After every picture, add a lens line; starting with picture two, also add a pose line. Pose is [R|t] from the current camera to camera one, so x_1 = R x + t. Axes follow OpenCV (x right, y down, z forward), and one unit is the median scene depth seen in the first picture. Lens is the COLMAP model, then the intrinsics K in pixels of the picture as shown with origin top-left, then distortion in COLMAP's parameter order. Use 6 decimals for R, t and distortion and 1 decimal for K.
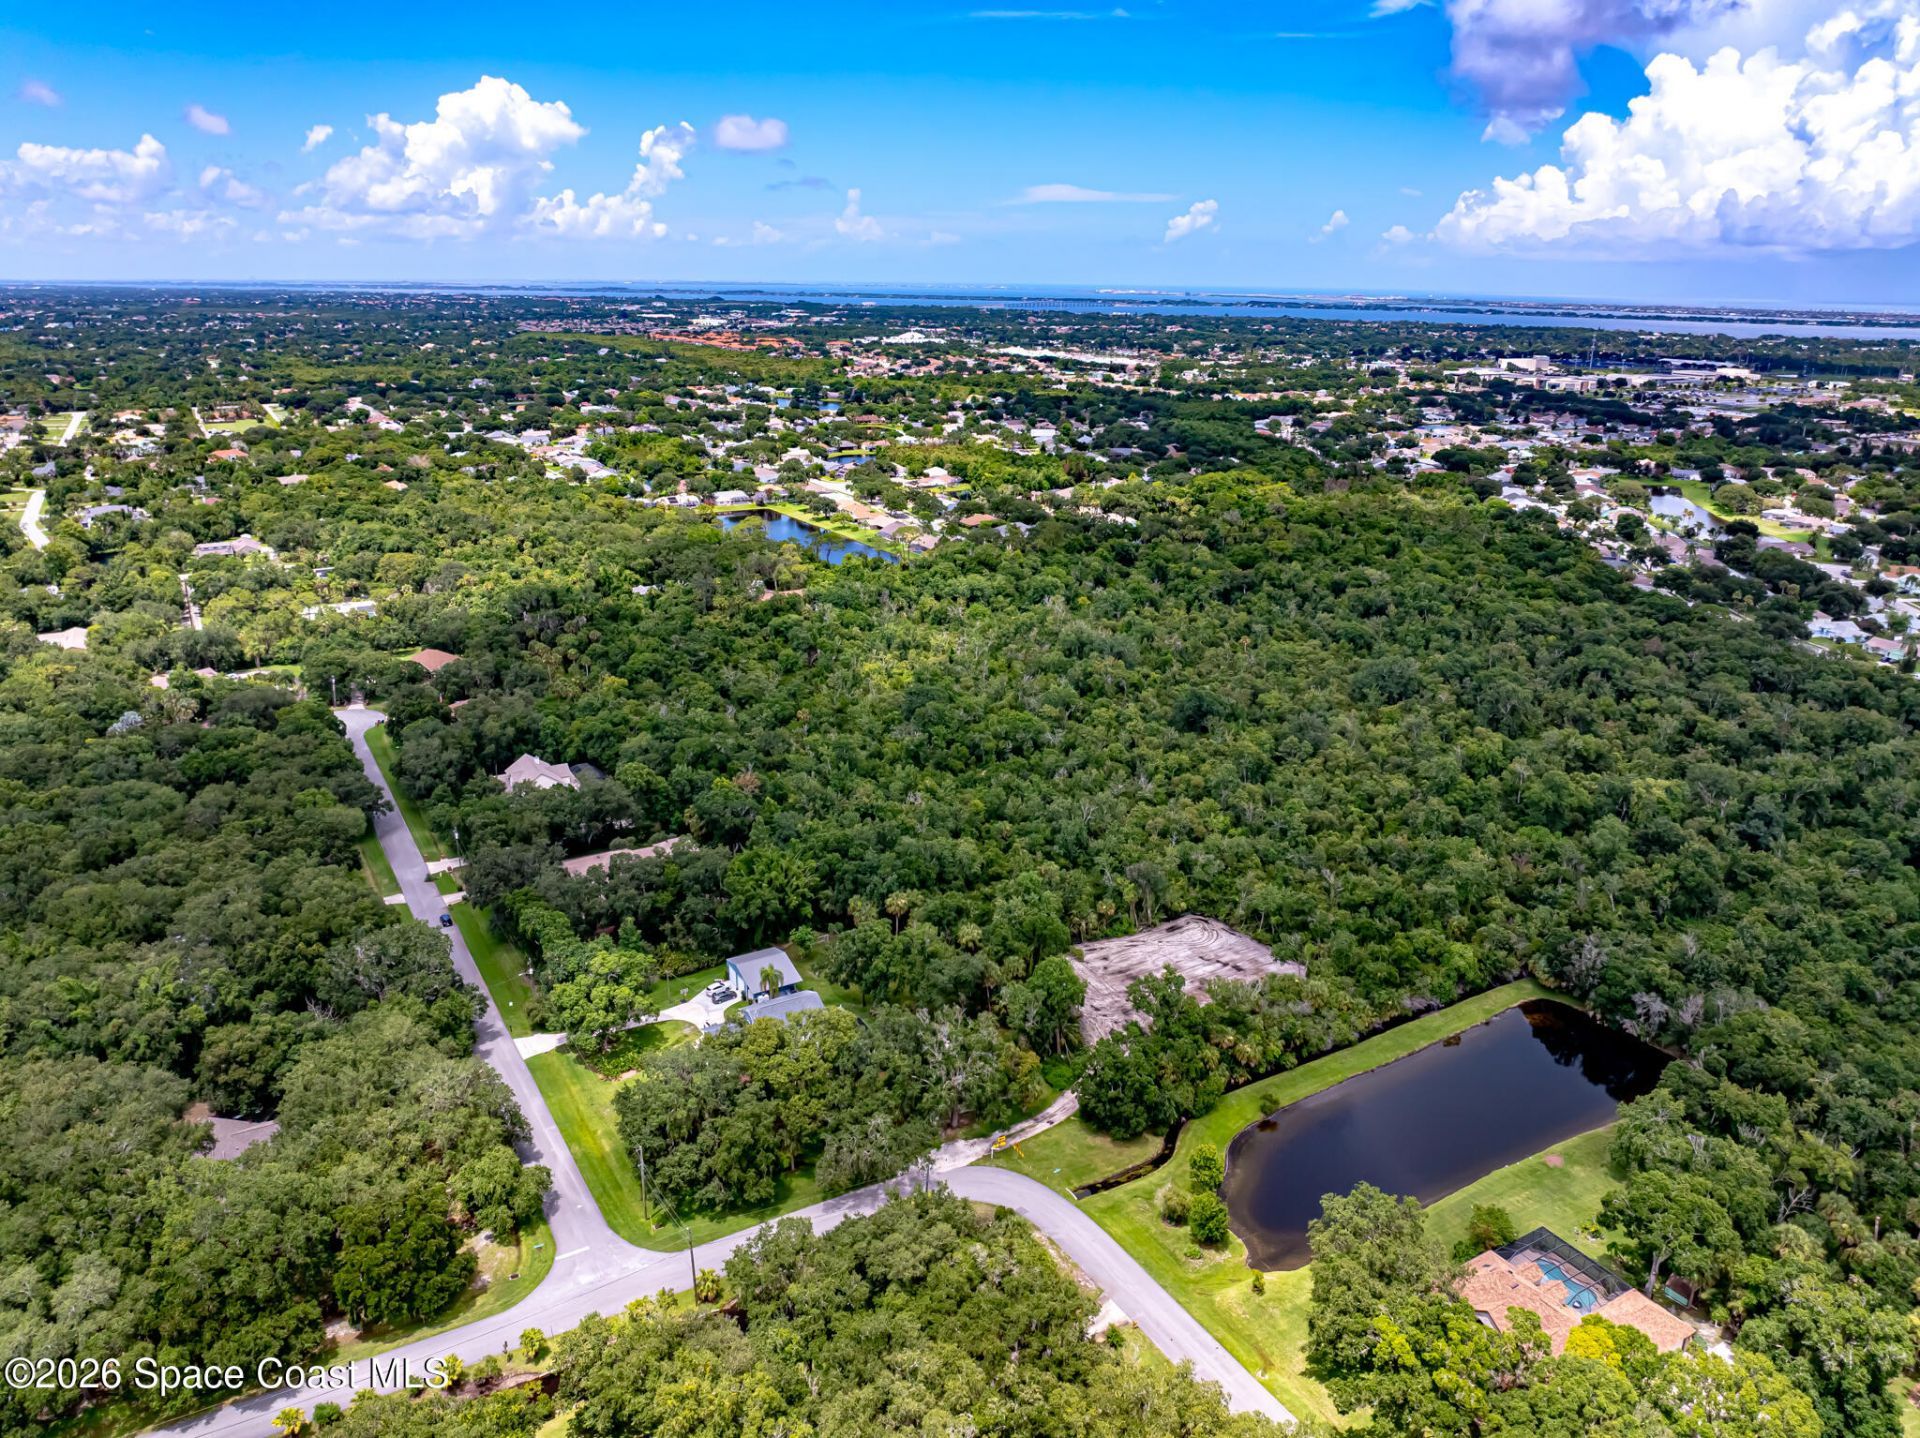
lens RADIAL K [[1344.9, 0, 960.0], [0, 1344.9, 719.0], [0, 0, 1]] dist [-0.036137, -0.004777]
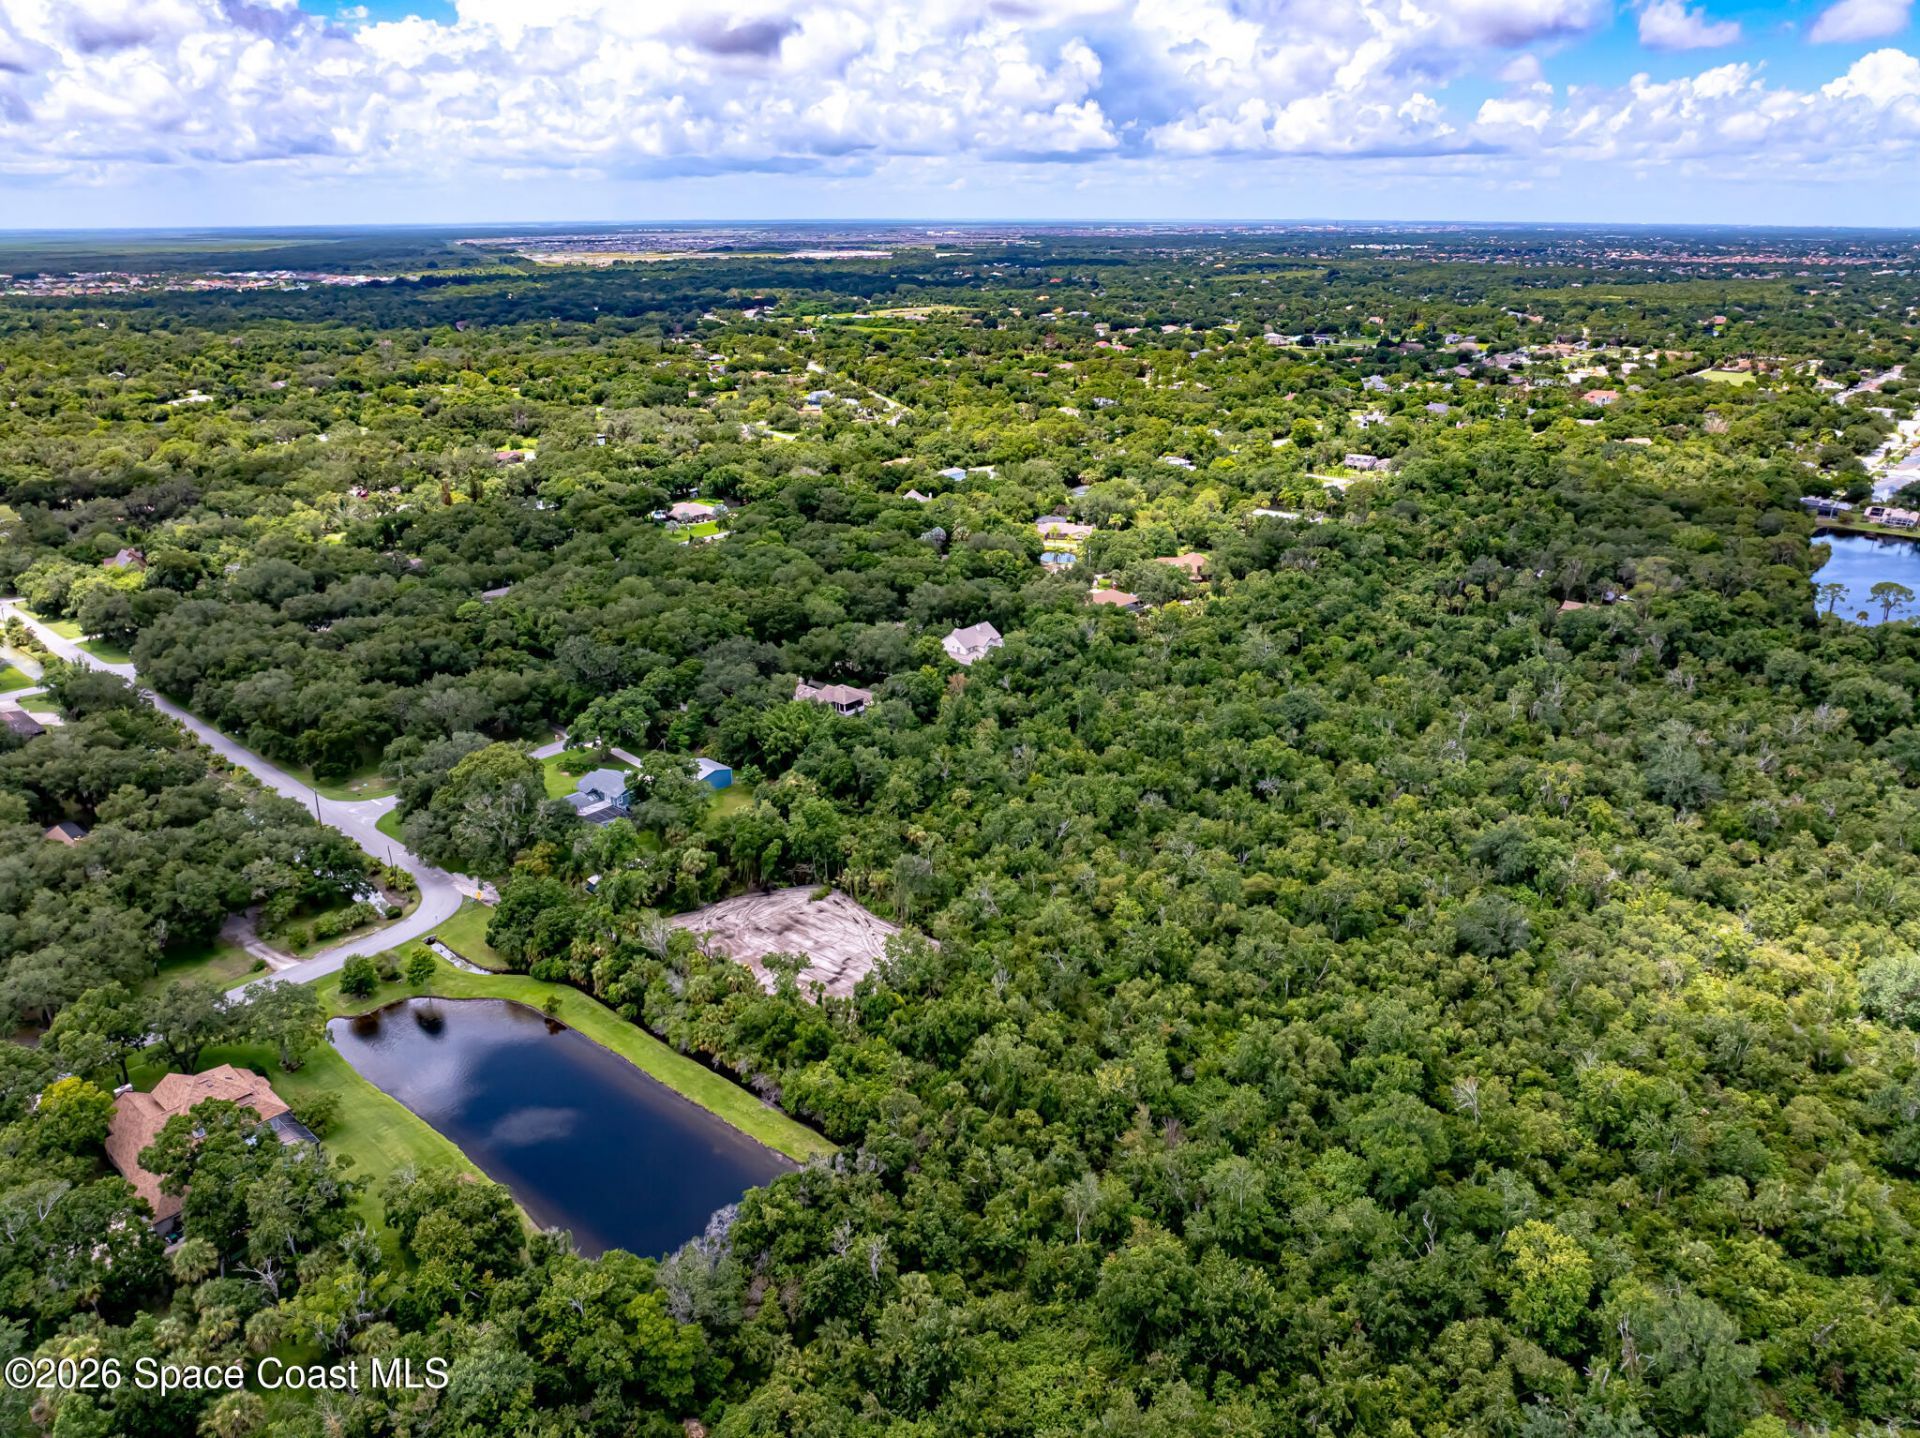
lens RADIAL K [[1344.9, 0, 960.0], [0, 1344.9, 719.0], [0, 0, 1]] dist [-0.036137, -0.004777]
pose [[0.318660, 0.325642, -0.890176, 0.962679], [-0.293959, 0.926782, 0.233803, -0.210583], [0.901135, 0.187172, 0.391053, 0.671279]]
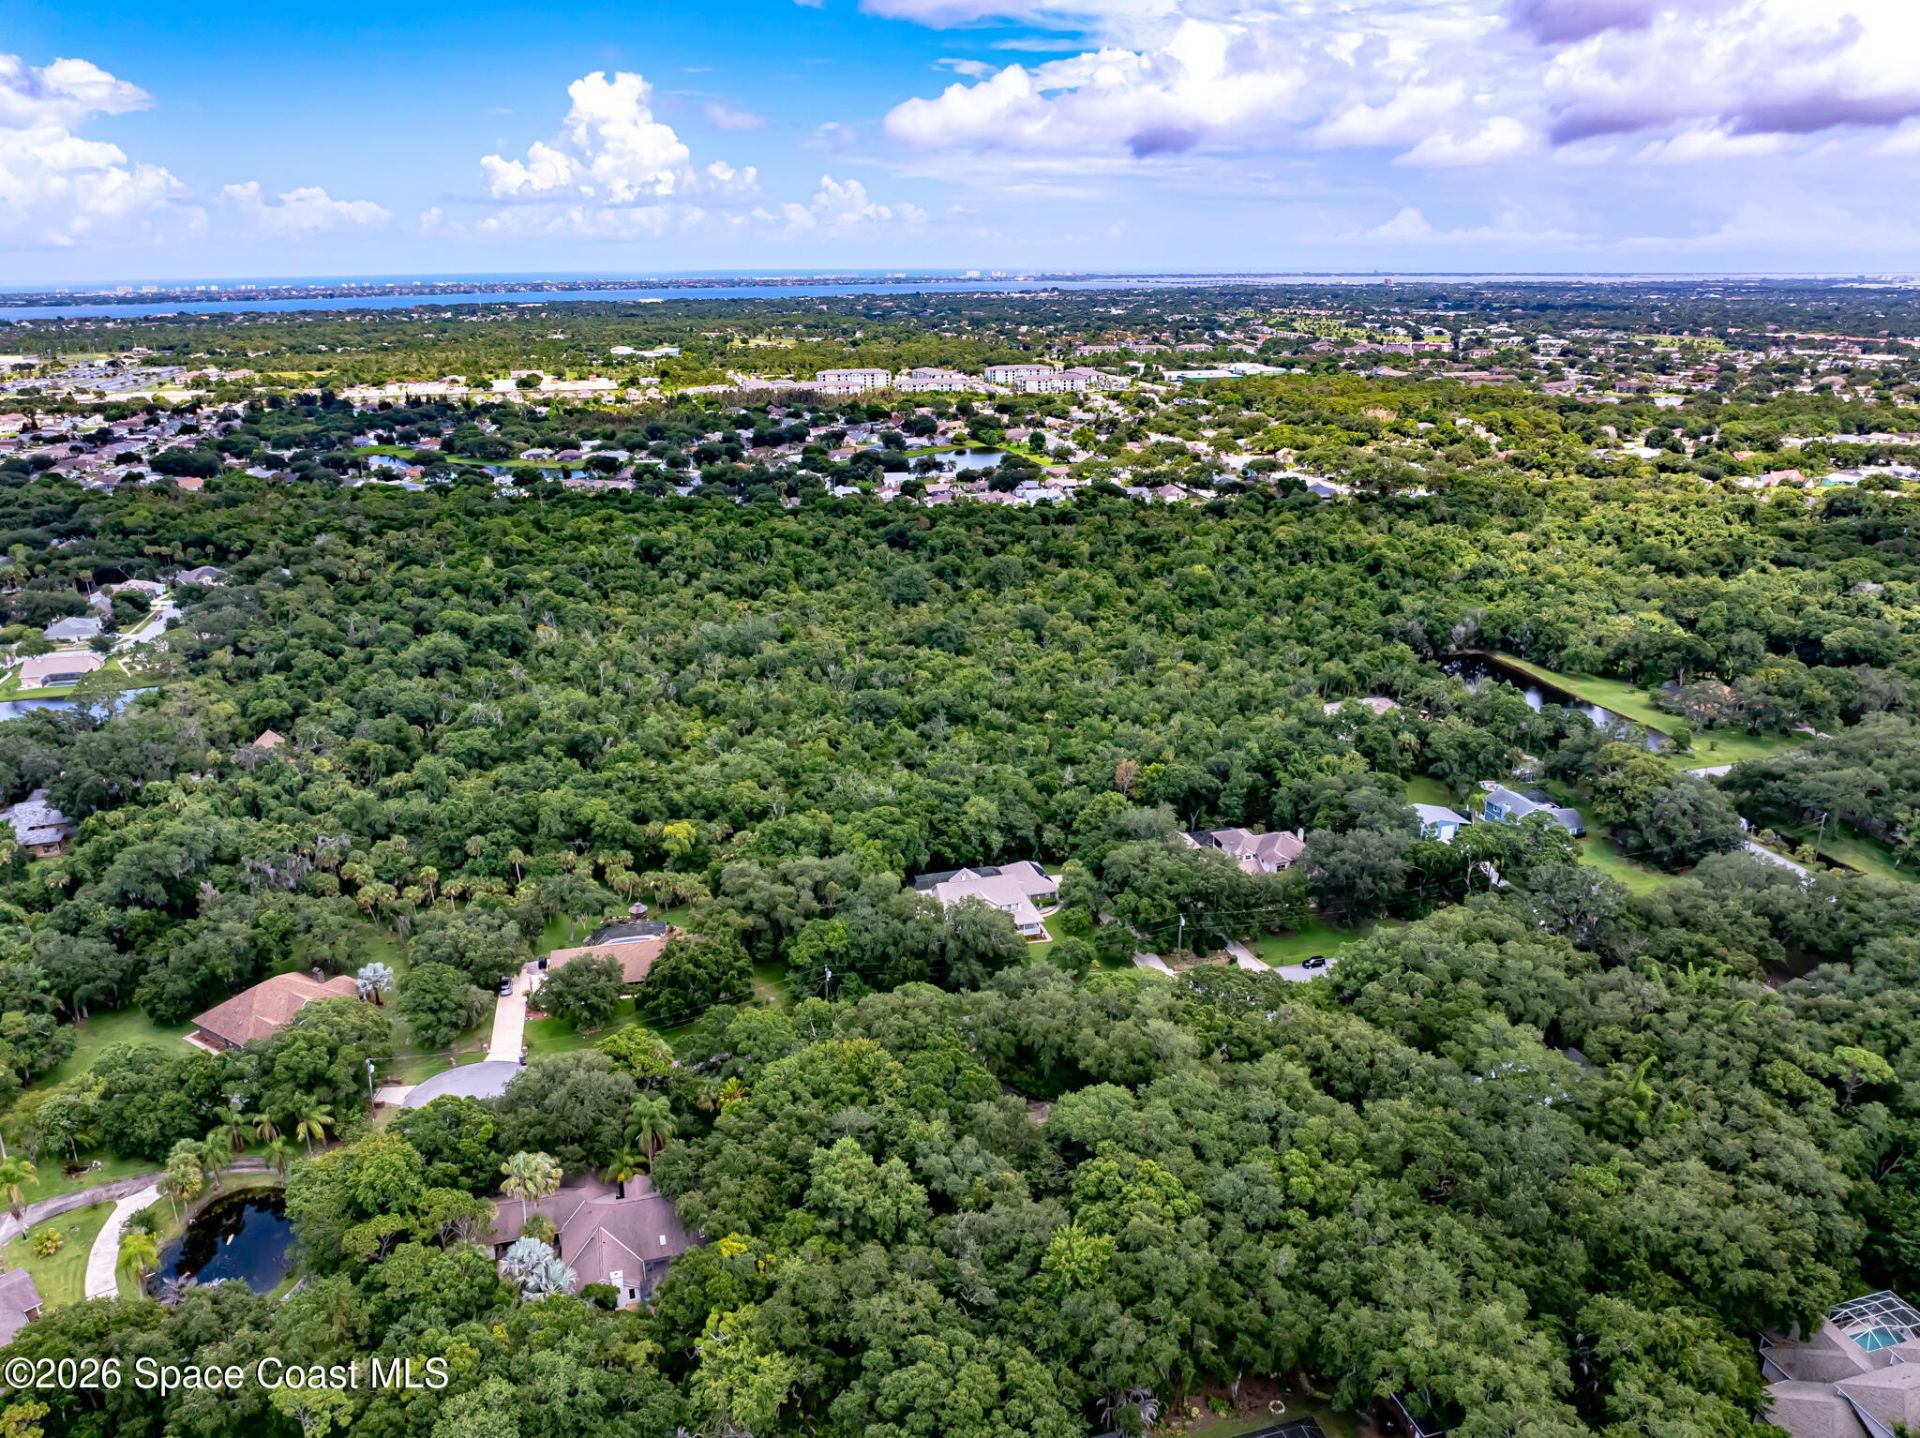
lens RADIAL K [[1346.2, 0, 950.4], [0, 1346.2, 768.7], [0, 0, 1]] dist [-0.104620, 0.072143]
pose [[0.214897, -0.346967, 0.912926, -1.267893], [0.301105, 0.912767, 0.276028, -0.308817], [-0.929061, 0.215569, 0.300625, 0.990119]]
